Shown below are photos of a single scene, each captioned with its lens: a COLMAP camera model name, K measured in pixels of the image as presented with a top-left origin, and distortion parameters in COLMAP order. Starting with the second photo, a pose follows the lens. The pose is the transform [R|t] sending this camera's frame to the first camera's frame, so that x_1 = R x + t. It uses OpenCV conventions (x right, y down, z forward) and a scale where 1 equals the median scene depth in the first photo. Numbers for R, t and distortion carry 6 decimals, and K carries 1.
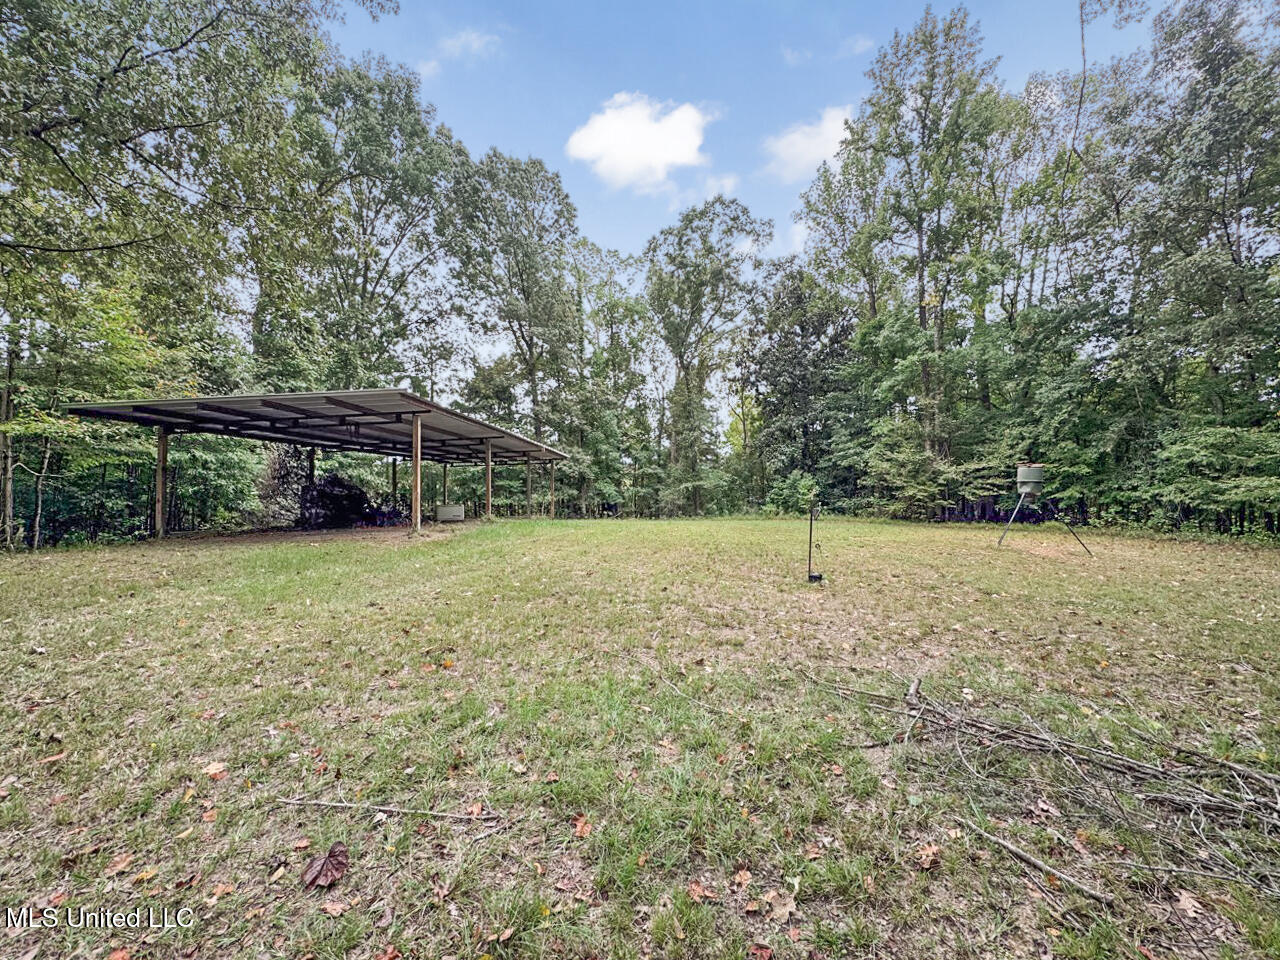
lens RADIAL K [[522.2, 0, 642.2], [0, 522.2, 480.0], [0, 0, 1]] dist [-0.001014, 0.001042]
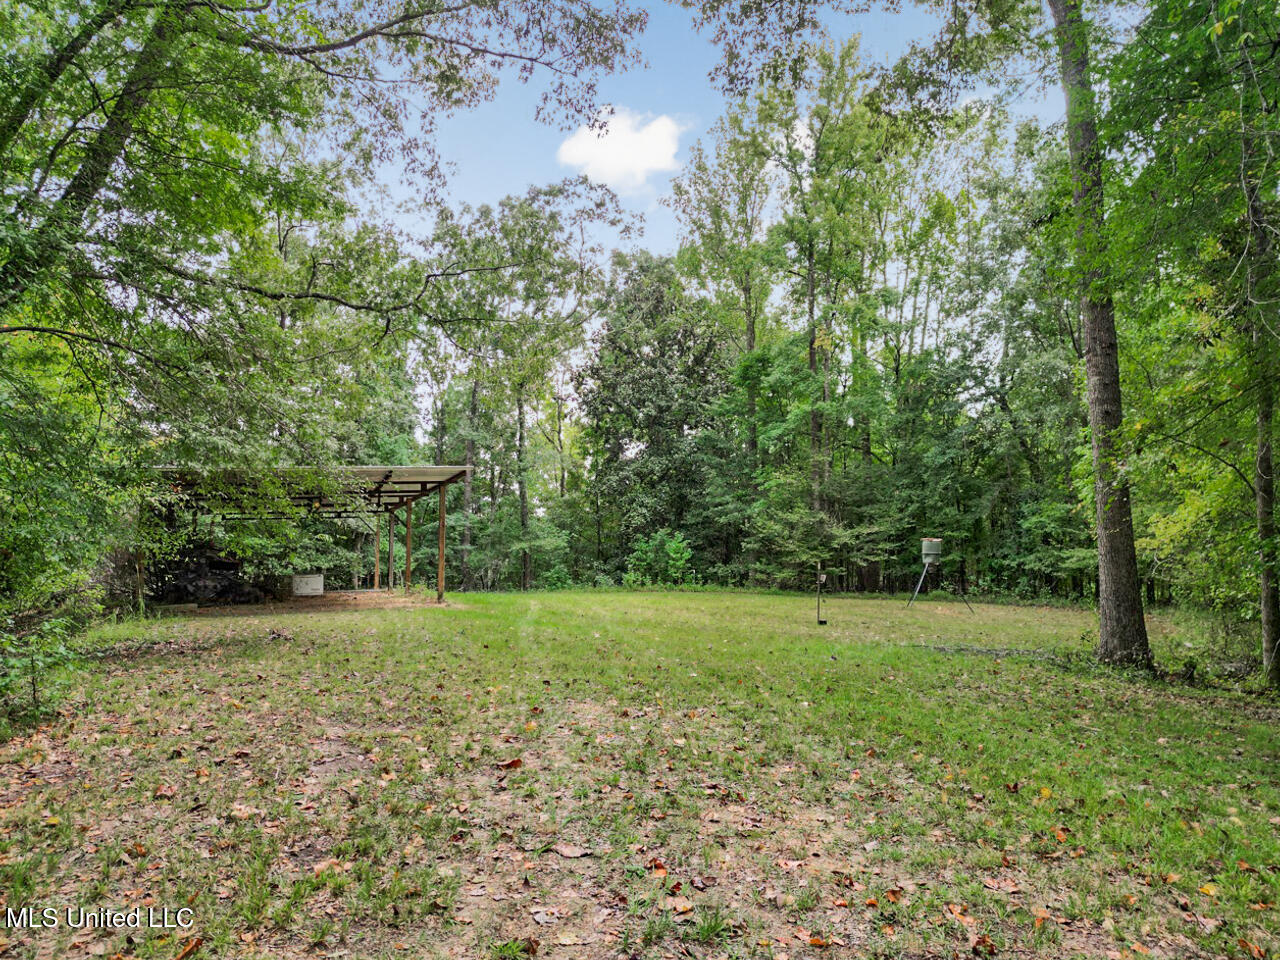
lens RADIAL K [[911.3, 0, 638.7], [0, 911.3, 476.7], [0, 0, 1]] dist [0.014344, -0.001471]
pose [[0.930864, 0.036257, 0.363564, -0.324529], [-0.015912, 0.998143, -0.058800, -0.019984], [-0.365020, 0.048949, 0.929712, -0.349006]]
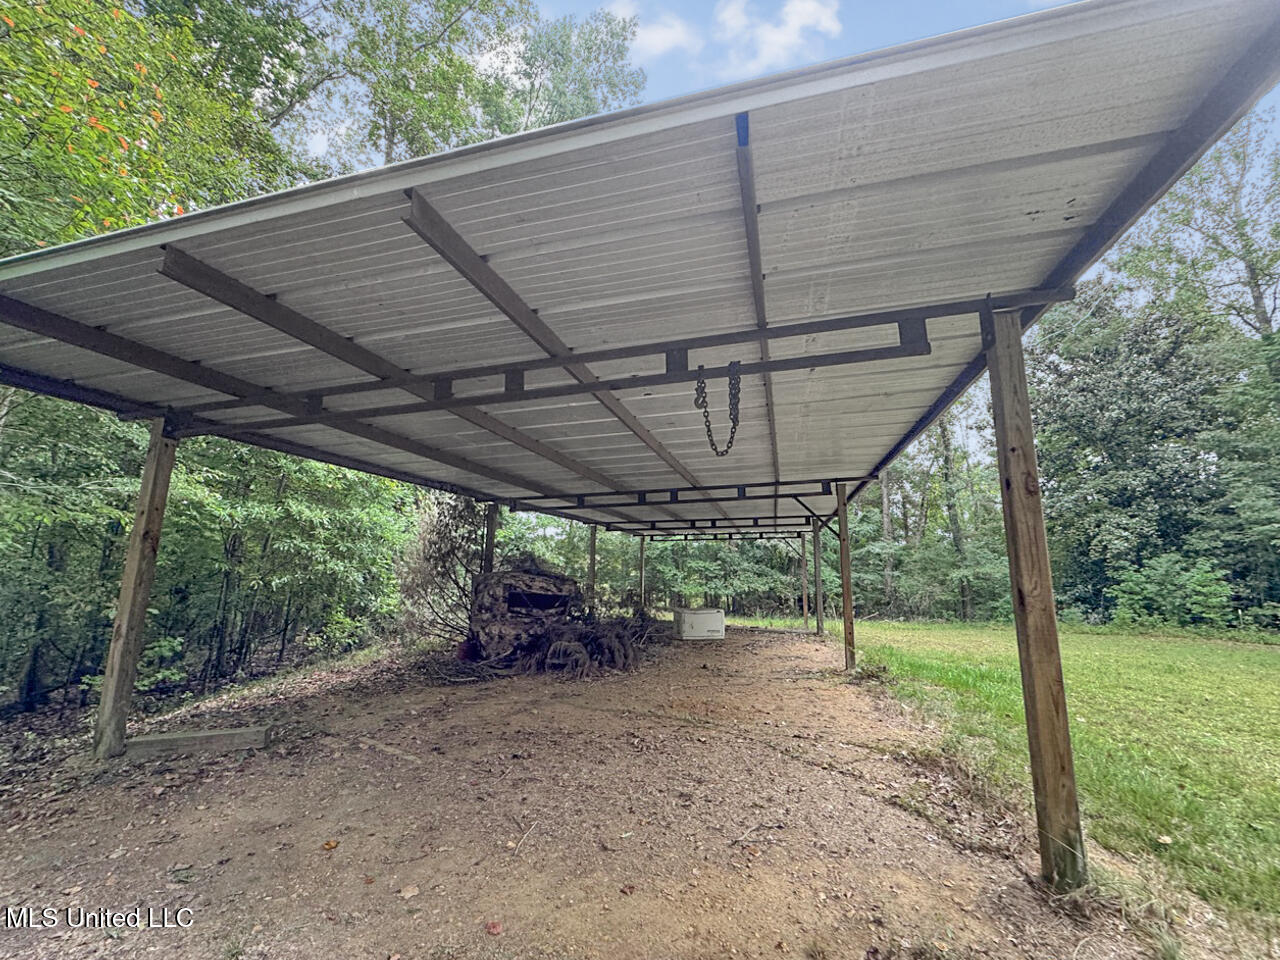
lens RADIAL K [[522.2, 0, 644.9], [0, 522.2, 481.7], [0, 0, 1]] dist [-0.001014, 0.001042]
pose [[0.976191, -0.010323, -0.216668, -0.242652], [-0.020163, 0.990224, -0.138020, -0.007762], [0.215974, 0.139103, 0.966440, 0.339763]]
